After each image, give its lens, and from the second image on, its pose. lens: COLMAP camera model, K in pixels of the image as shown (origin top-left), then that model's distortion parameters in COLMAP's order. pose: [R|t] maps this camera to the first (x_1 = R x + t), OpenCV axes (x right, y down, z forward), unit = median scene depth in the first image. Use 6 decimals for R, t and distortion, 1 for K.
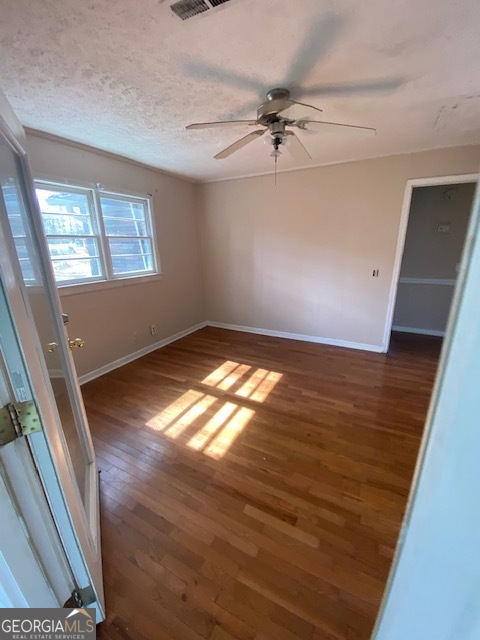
lens RADIAL K [[258.4, 0, 243.7], [0, 258.4, 321.6], [0, 0, 1]] dist [0.013616, -0.014157]
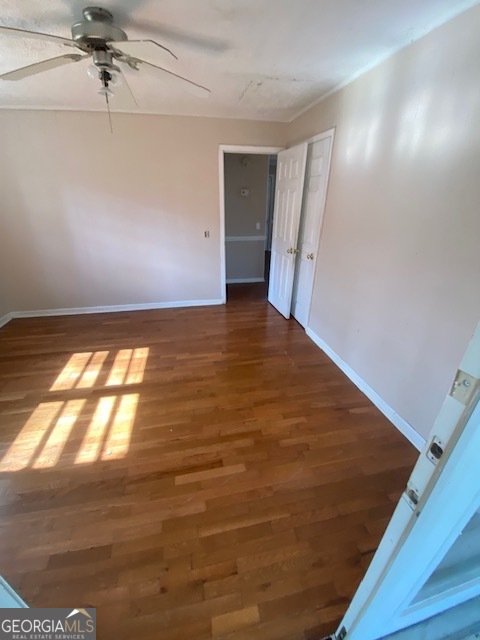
lens RADIAL K [[258.4, 0, 241.3], [0, 258.4, 319.6], [0, 0, 1]] dist [0.013616, -0.014157]
pose [[0.773607, -0.251203, 0.581747, -0.141321], [0.172815, 0.966903, 0.187706, -0.021920], [-0.609645, -0.044676, 0.791415, 0.043221]]
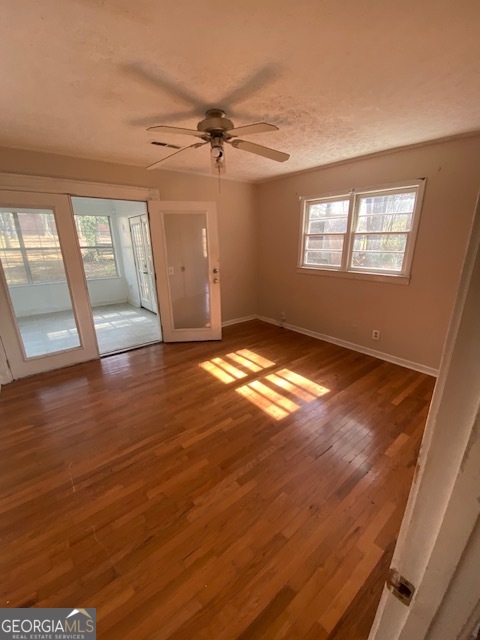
lens RADIAL K [[258.4, 0, 234.8], [0, 258.4, 324.1], [0, 0, 1]] dist [0.013616, -0.014157]
pose [[-0.416974, 0.303920, -0.856601, 0.932066], [-0.253292, 0.866251, 0.430641, -0.402023], [0.872912, 0.396537, -0.284224, 1.215654]]
